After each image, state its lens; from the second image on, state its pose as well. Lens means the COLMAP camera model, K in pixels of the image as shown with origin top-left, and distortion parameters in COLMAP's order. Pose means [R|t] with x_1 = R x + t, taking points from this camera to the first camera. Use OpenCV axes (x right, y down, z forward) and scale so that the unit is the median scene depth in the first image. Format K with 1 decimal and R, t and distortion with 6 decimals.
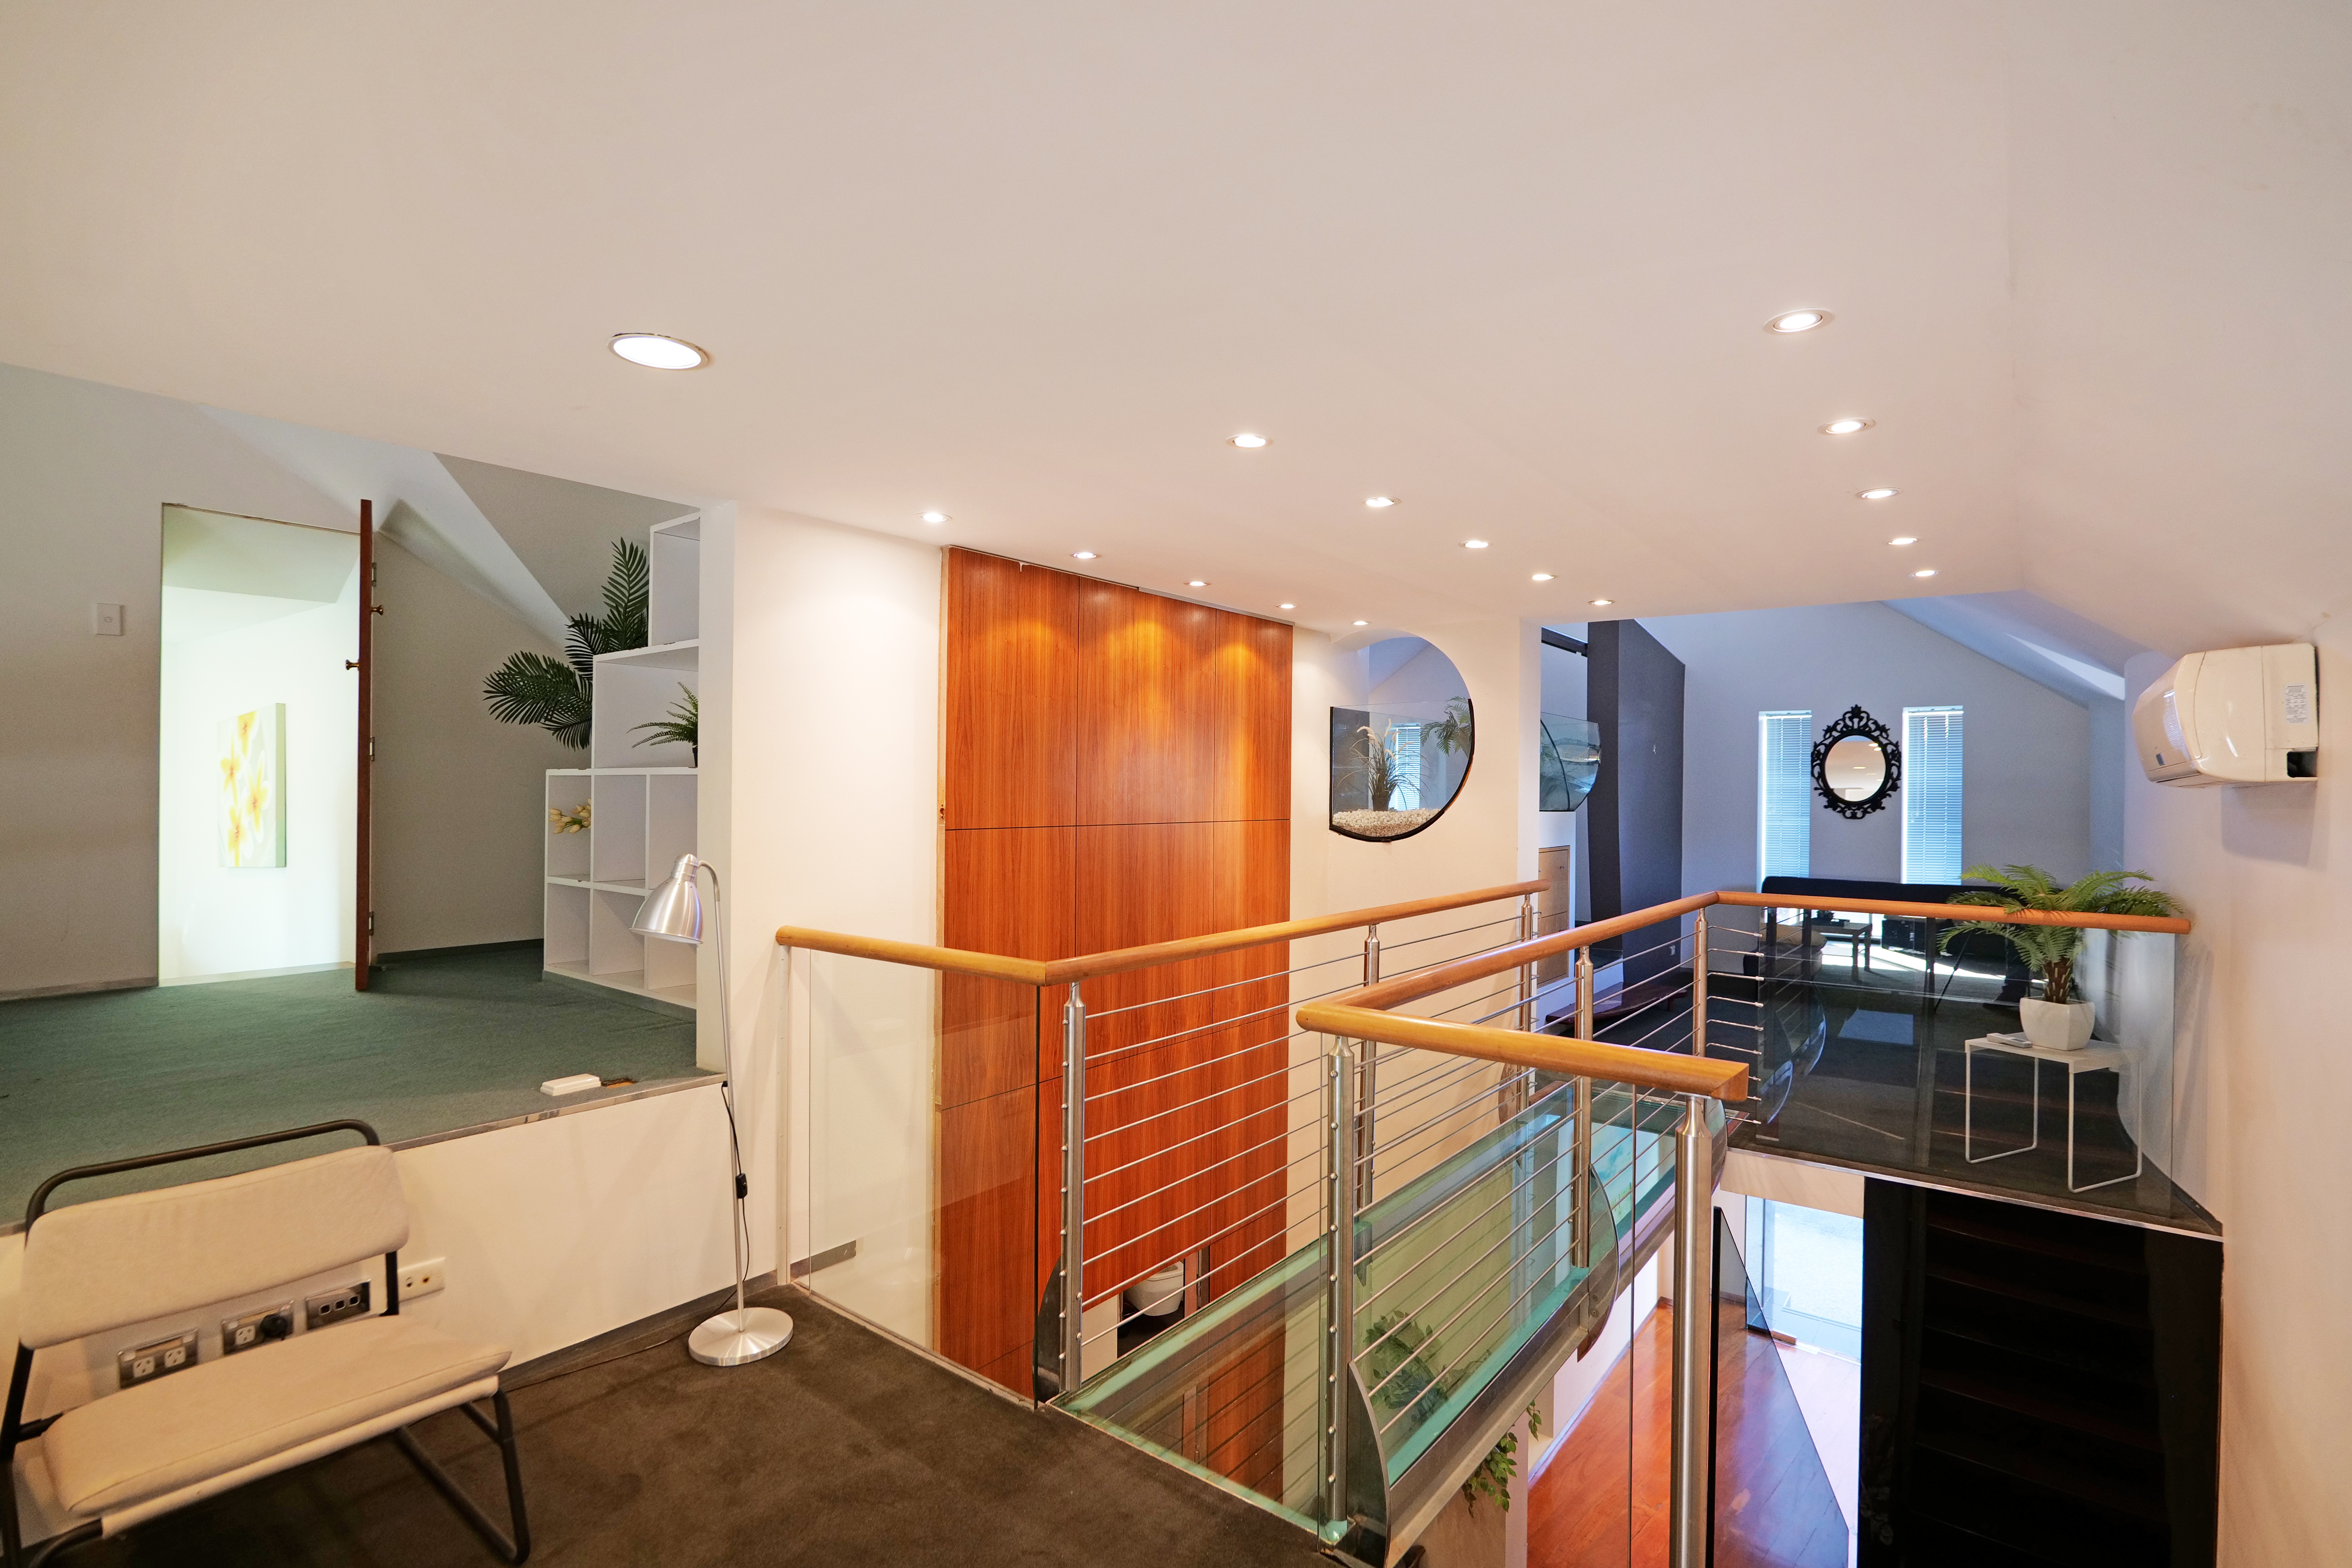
lens RADIAL K [[1116.5, 0, 1163.1], [0, 1116.5, 782.3], [0, 0, 1]] dist [-0.003723, -0.002121]
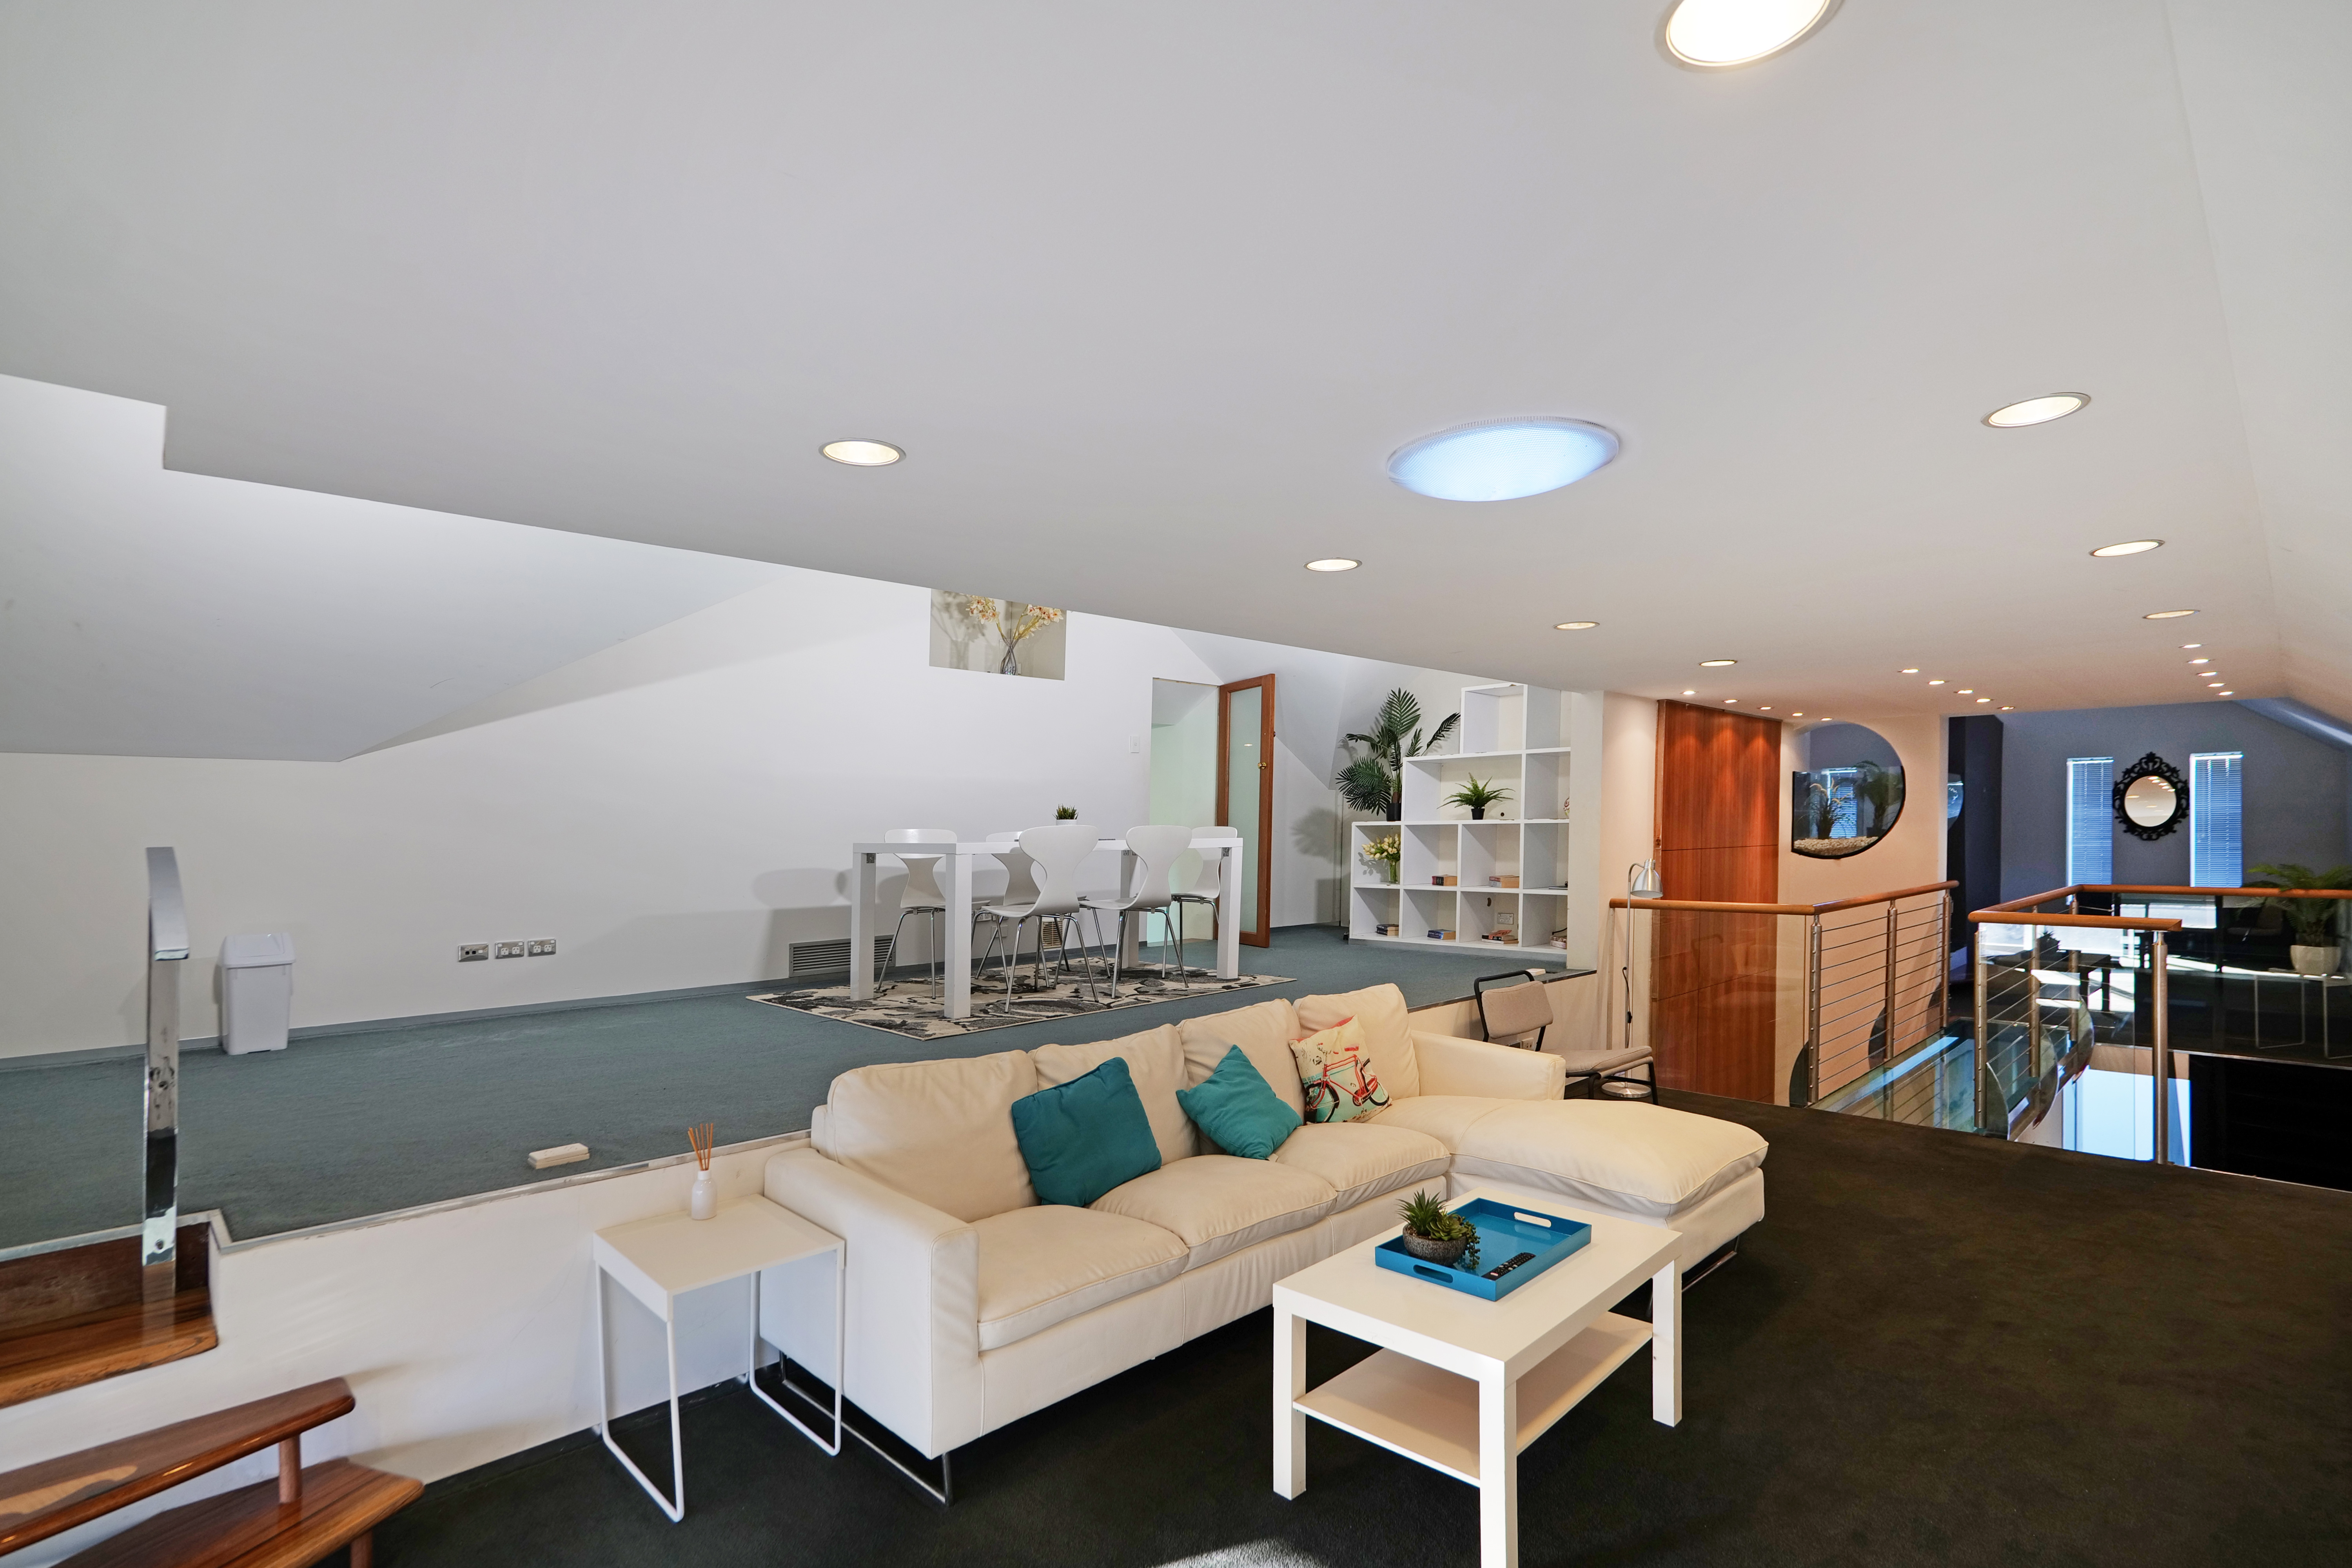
lens RADIAL K [[1116.5, 0, 1192.6], [0, 1116.5, 821.3], [0, 0, 1]] dist [-0.003723, -0.002121]
pose [[0.992193, -0.018321, -0.123357, -0.343794], [0.018277, 0.999832, -0.001481, -0.008198], [0.123363, -0.000785, 0.992361, -0.444889]]
